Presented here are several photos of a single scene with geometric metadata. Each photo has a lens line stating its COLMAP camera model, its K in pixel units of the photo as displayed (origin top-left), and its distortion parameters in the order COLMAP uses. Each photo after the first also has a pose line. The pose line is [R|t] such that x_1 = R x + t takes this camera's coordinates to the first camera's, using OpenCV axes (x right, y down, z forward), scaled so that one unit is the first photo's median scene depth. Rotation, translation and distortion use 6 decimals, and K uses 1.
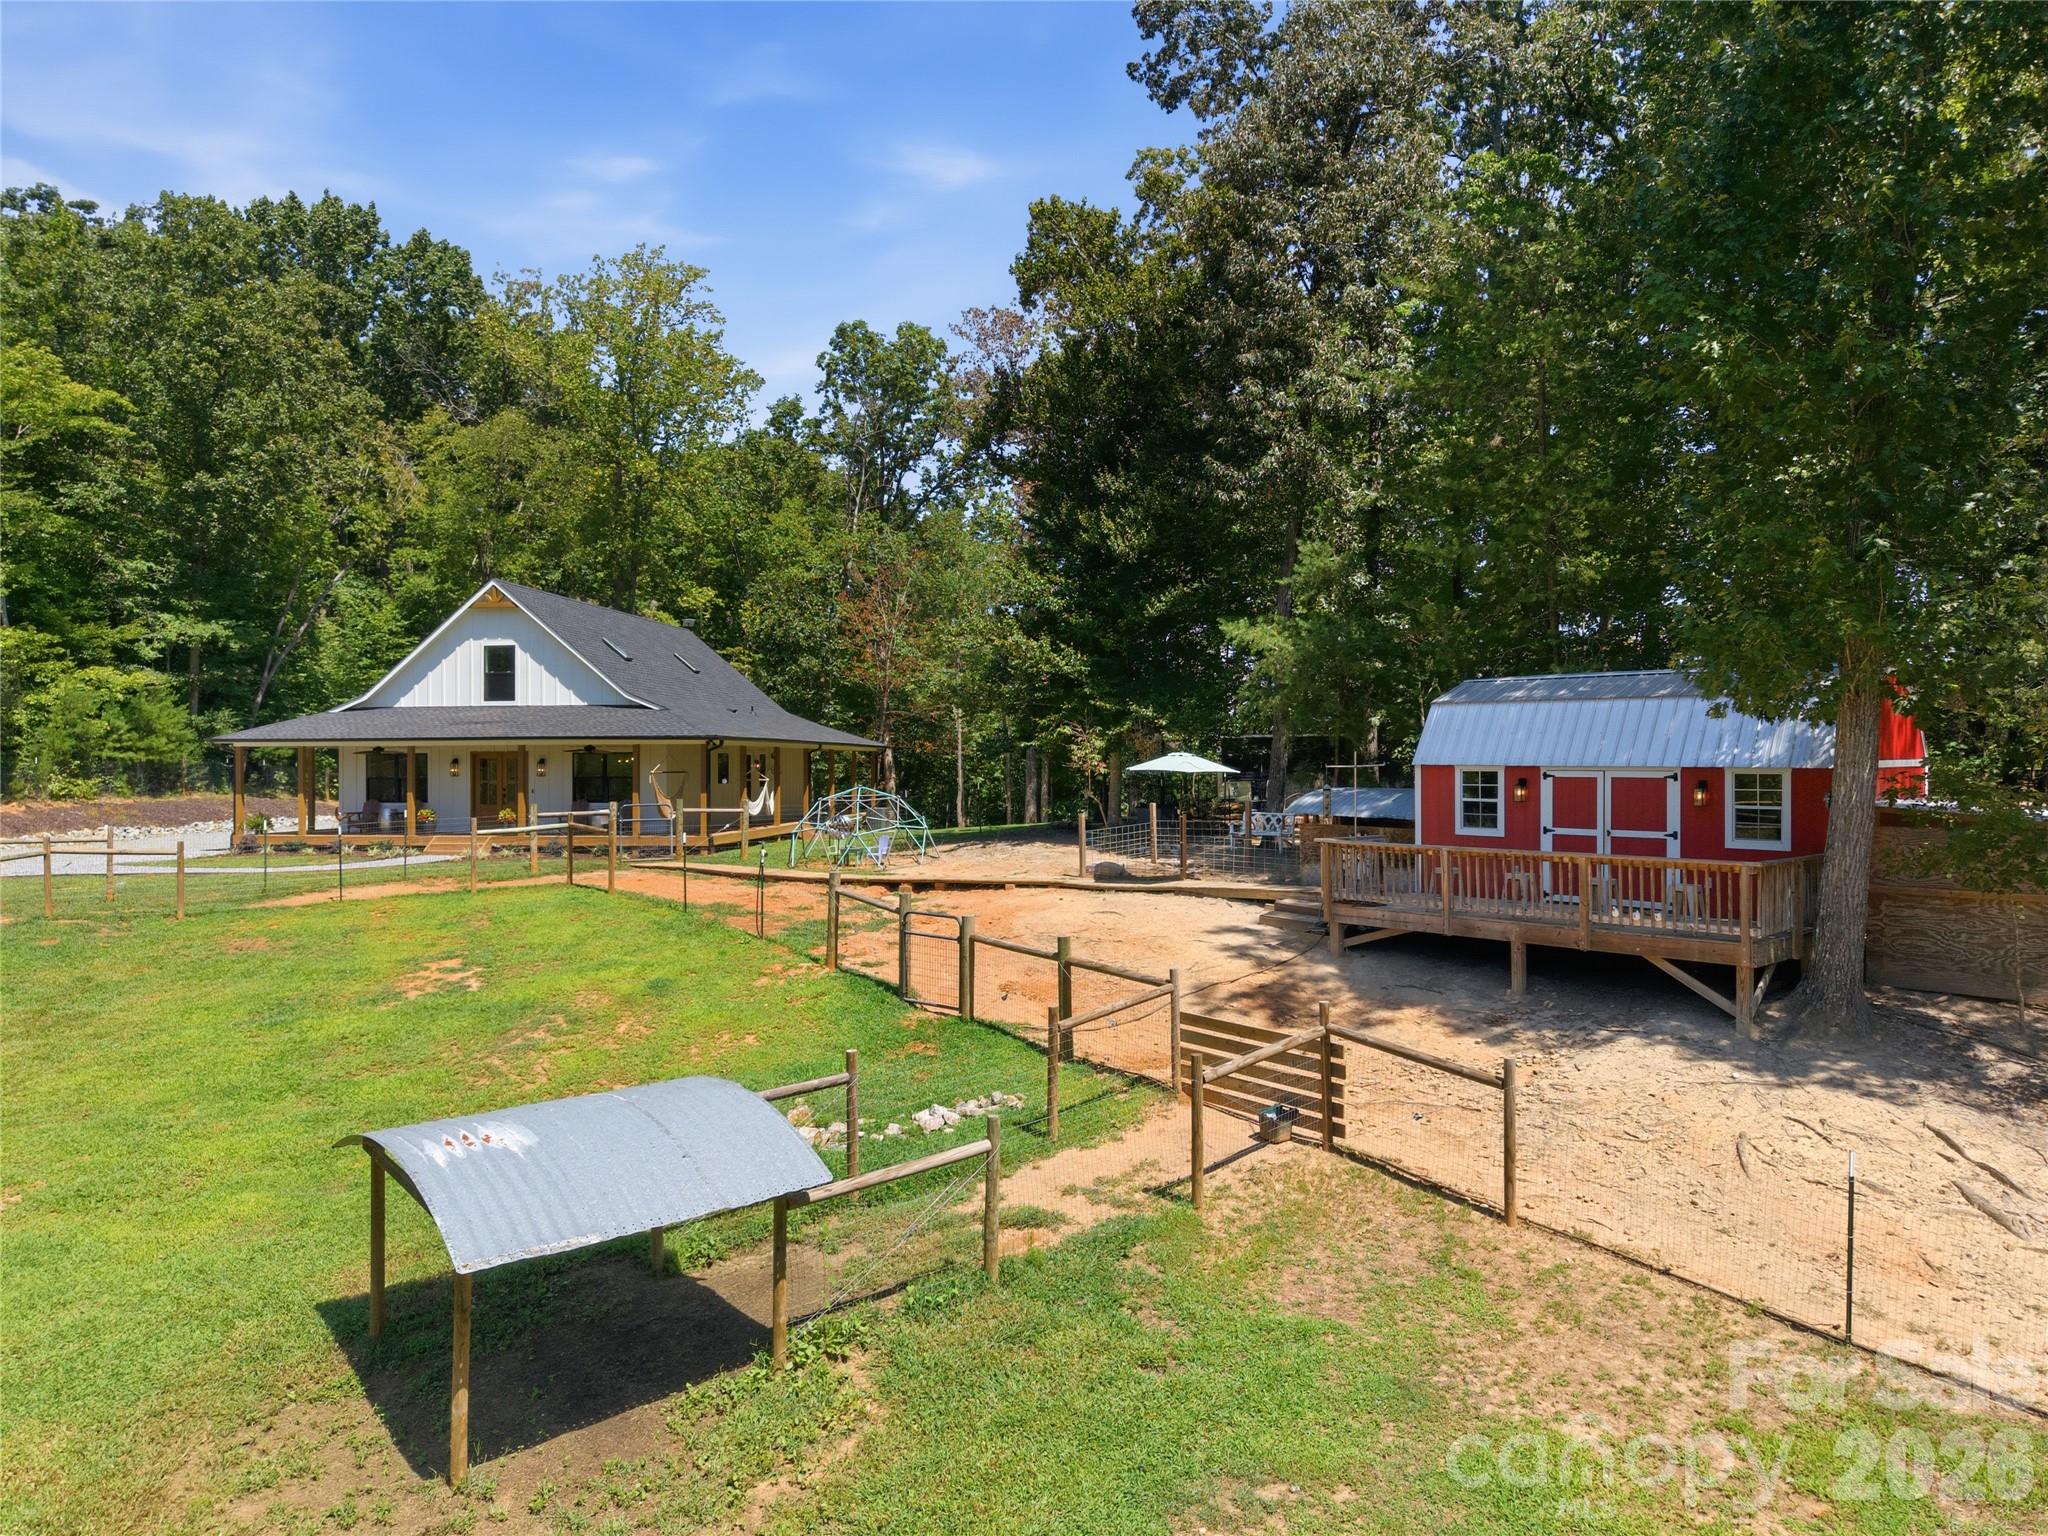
lens RADIAL K [[1395.5, 0, 1009.8], [0, 1395.5, 755.8], [0, 0, 1]] dist [0.003868, 0.000122]
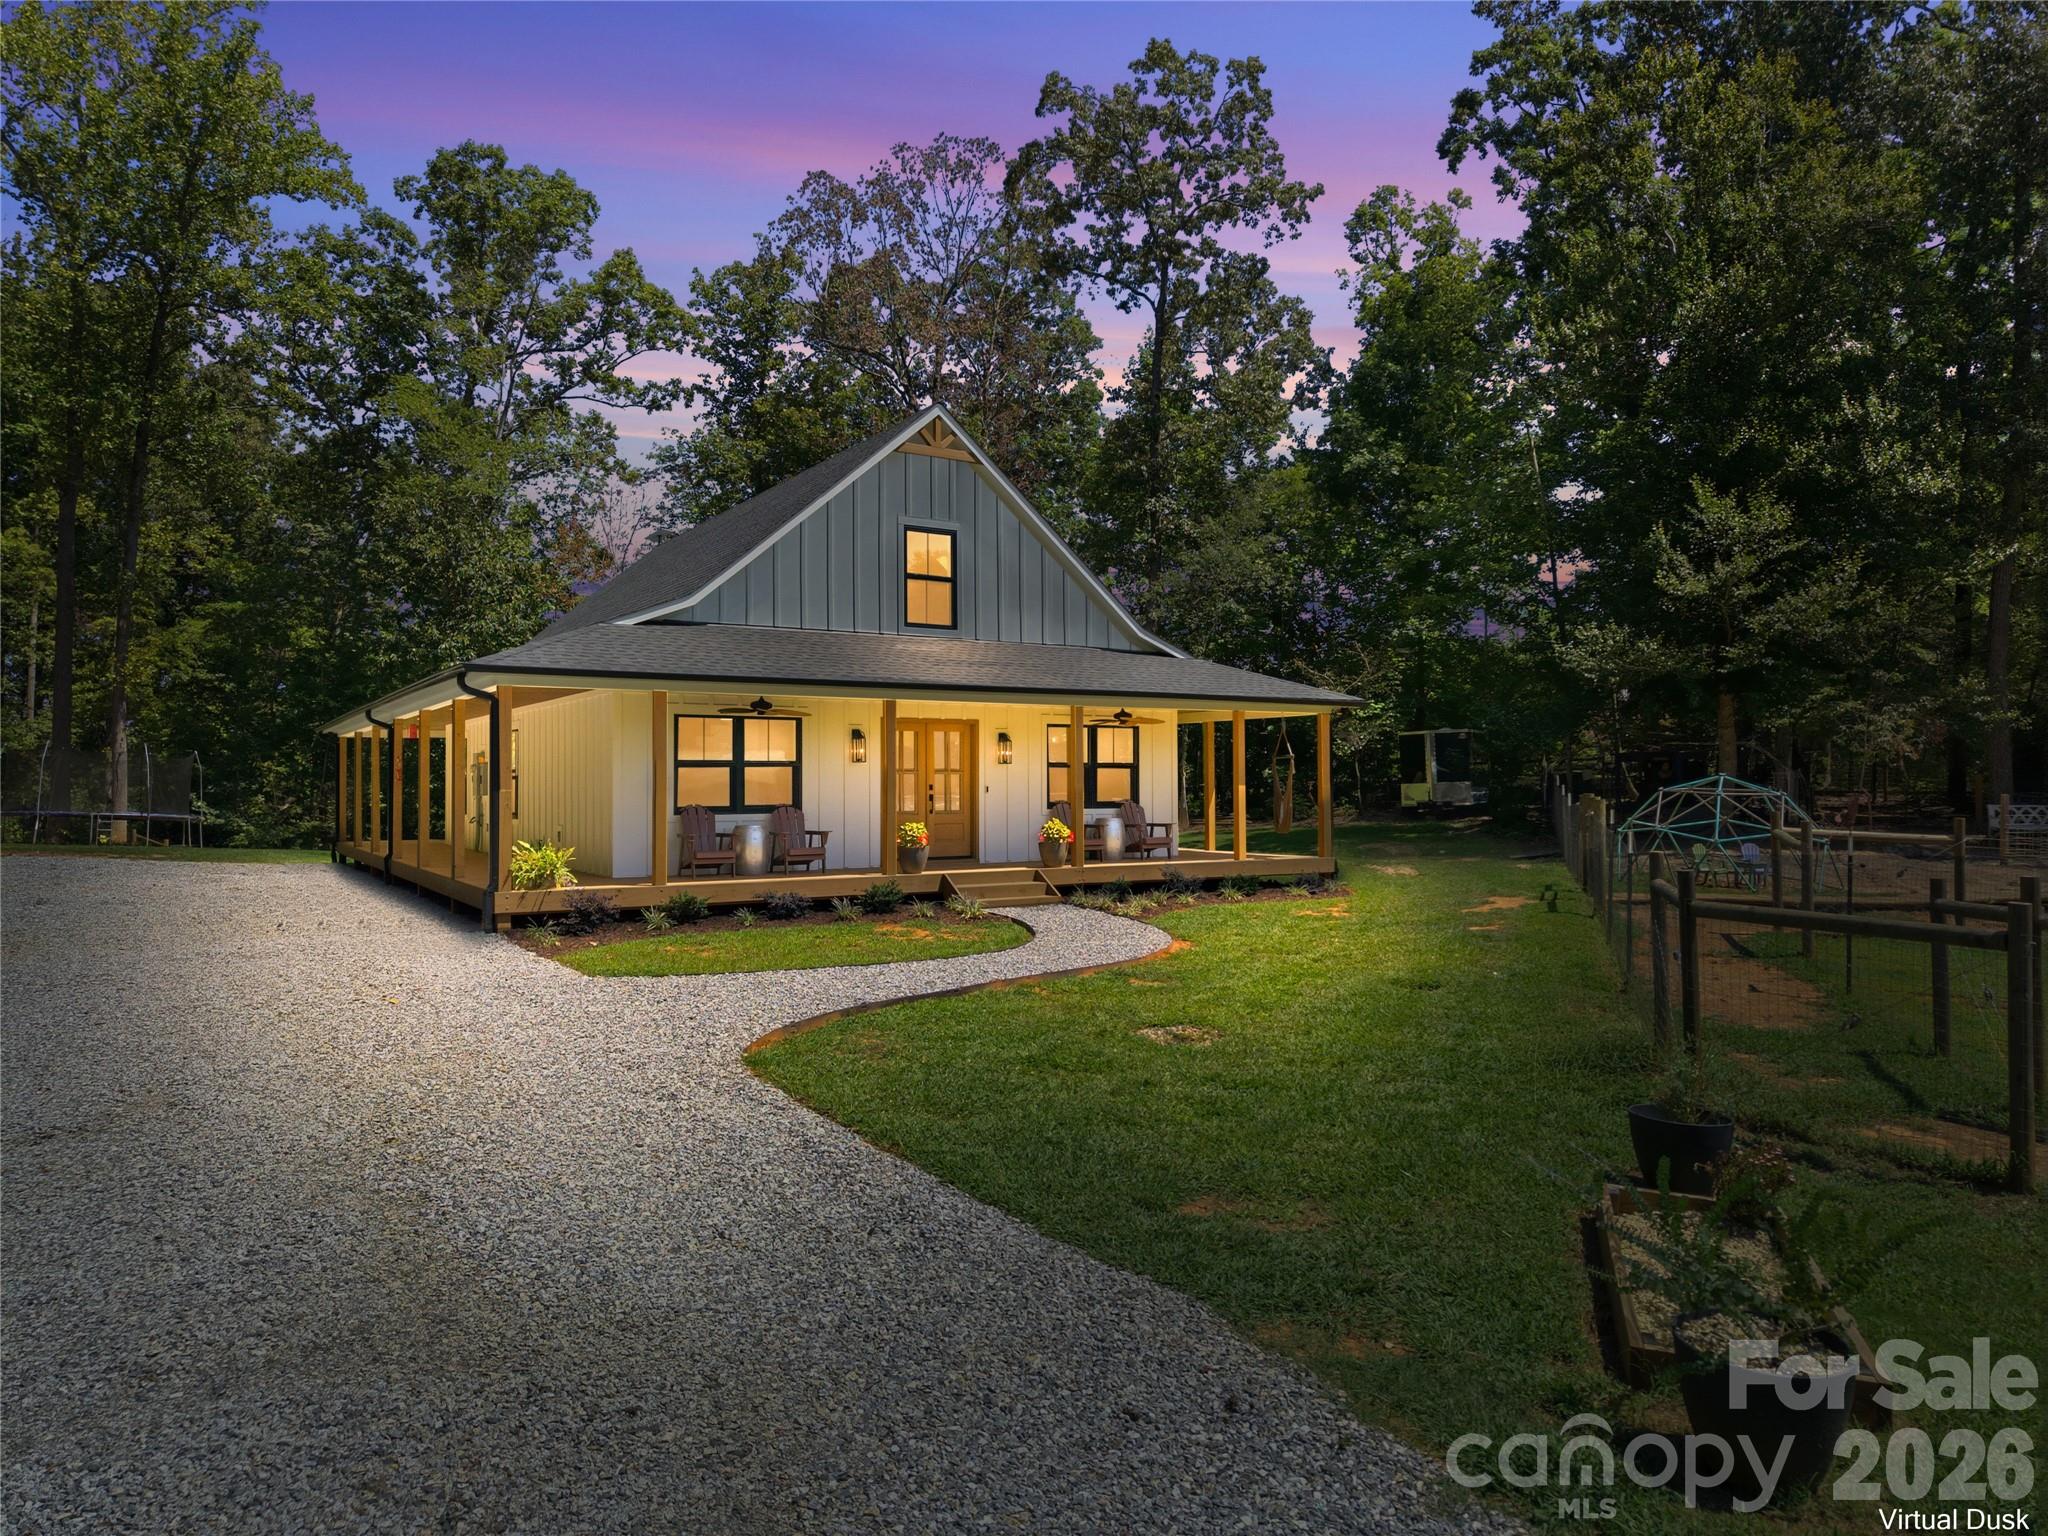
lens RADIAL K [[1401.1, 0, 1024.0], [0, 1401.1, 768.0], [0, 0, 1]] dist [-0.004706, -0.004271]
pose [[0.768902, 0.009914, 0.639290, -0.689117], [-0.003039, 0.999925, -0.011853, 0.022081], [-0.639360, 0.007171, 0.768874, 0.546972]]
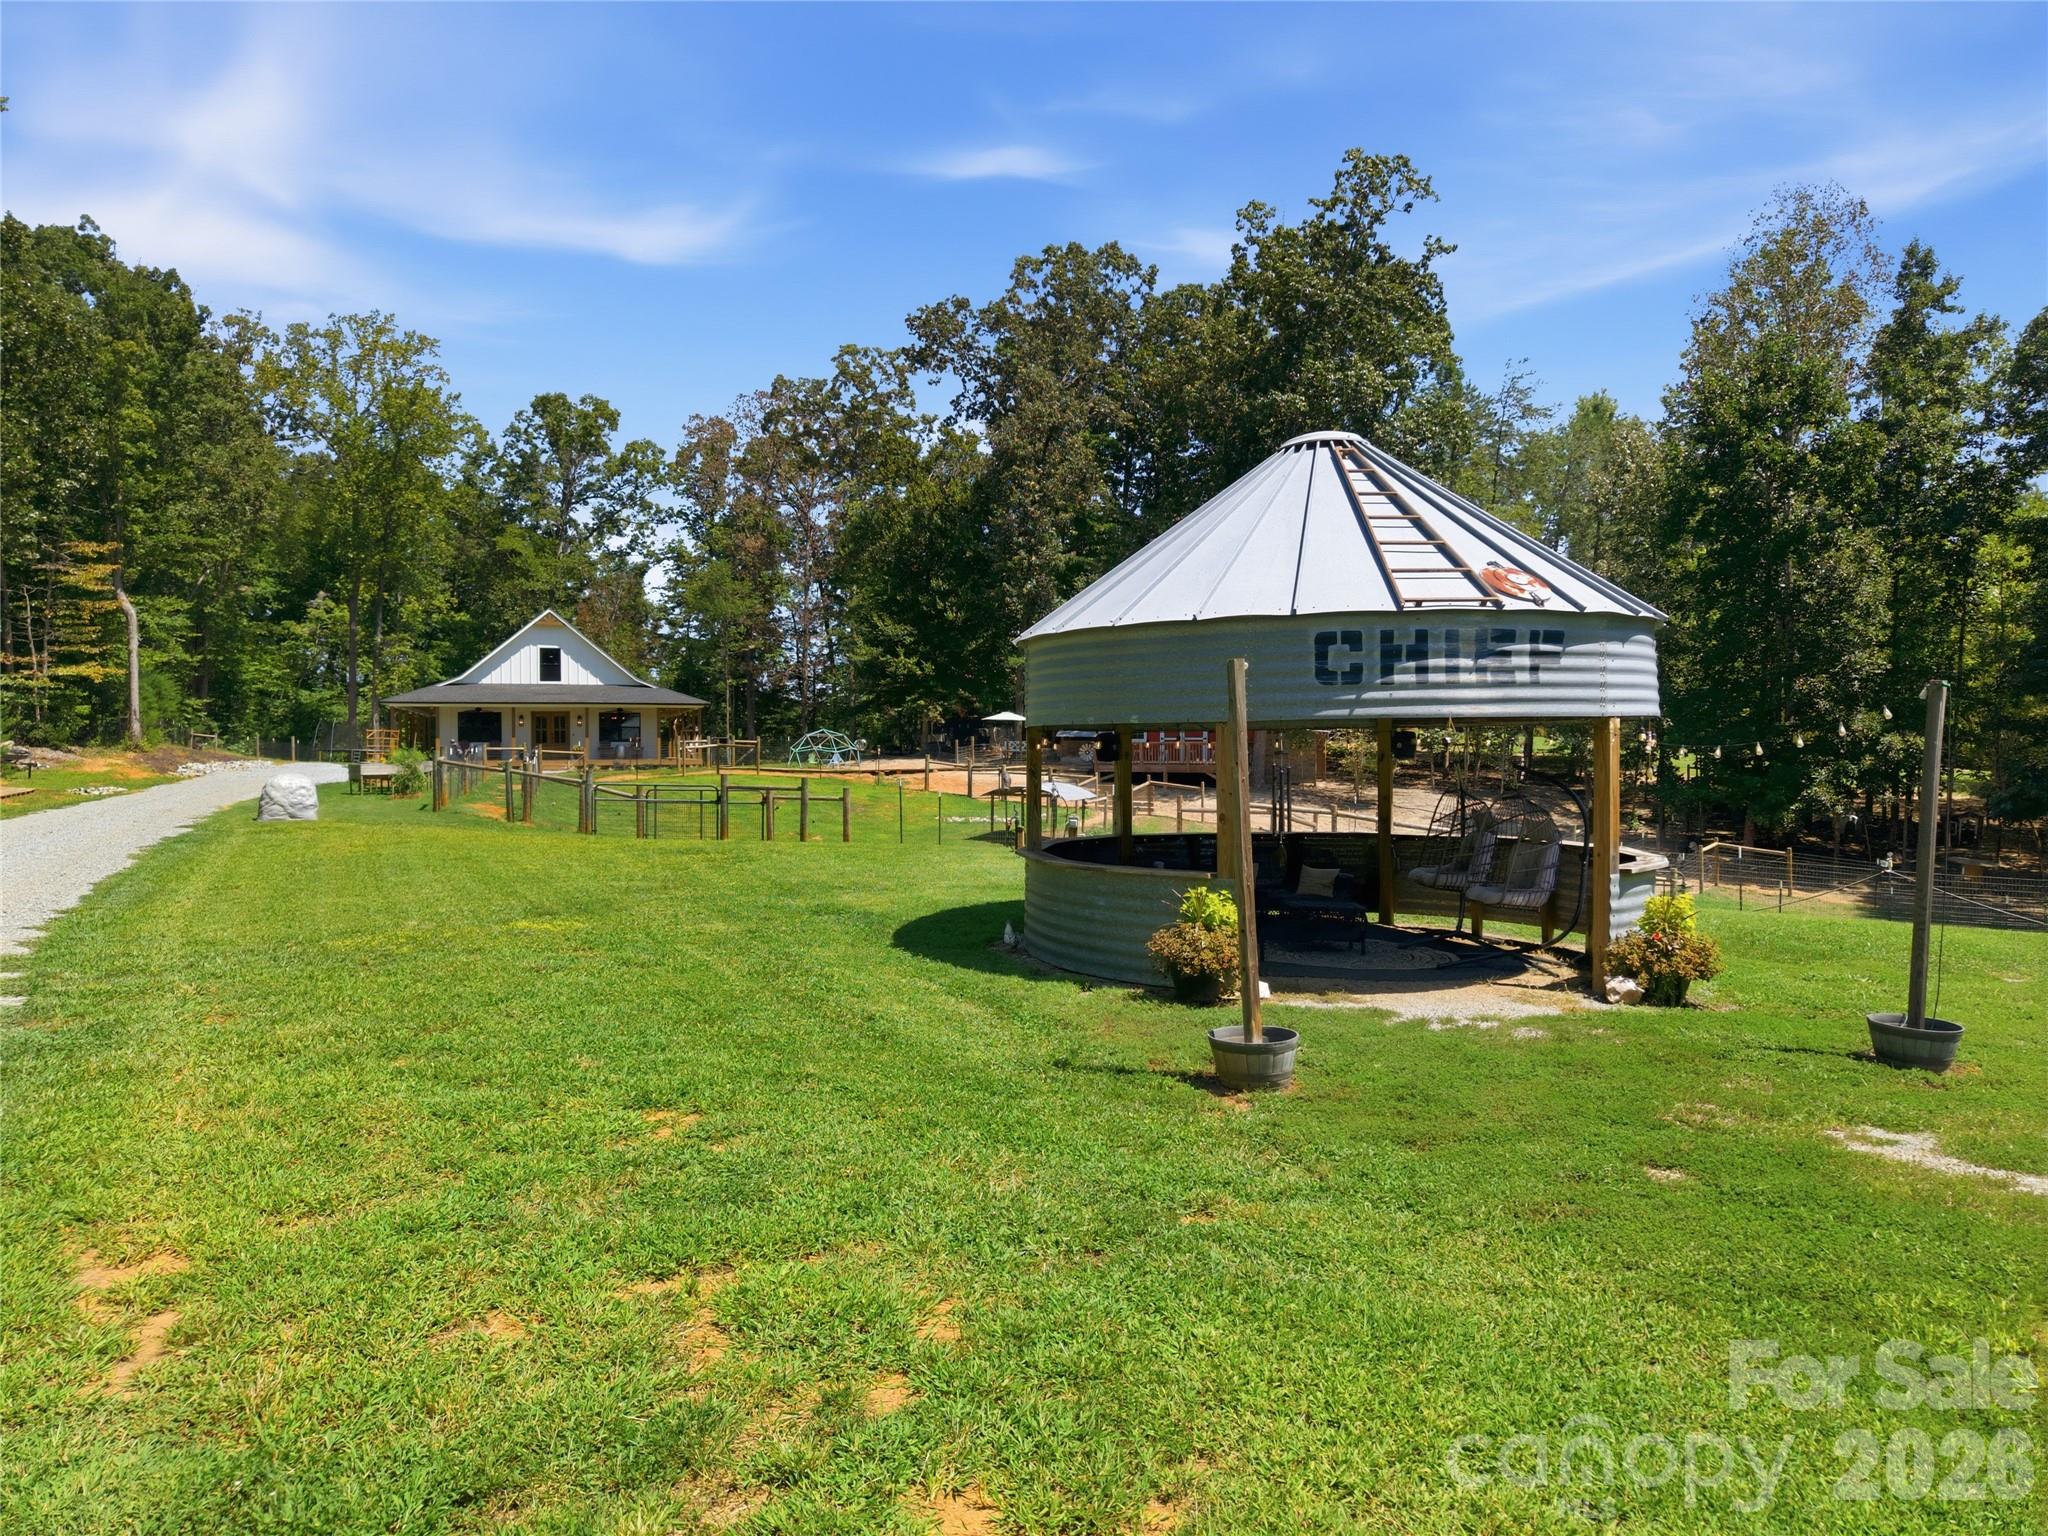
lens RADIAL K [[1401.1, 0, 1024.0], [0, 1401.1, 768.0], [0, 0, 1]] dist [-0.004706, -0.004271]
pose [[0.894202, -0.005115, 0.447635, -0.607245], [-0.002751, 0.999853, 0.016921, 0.034159], [-0.447656, -0.016363, 0.894056, -0.743857]]
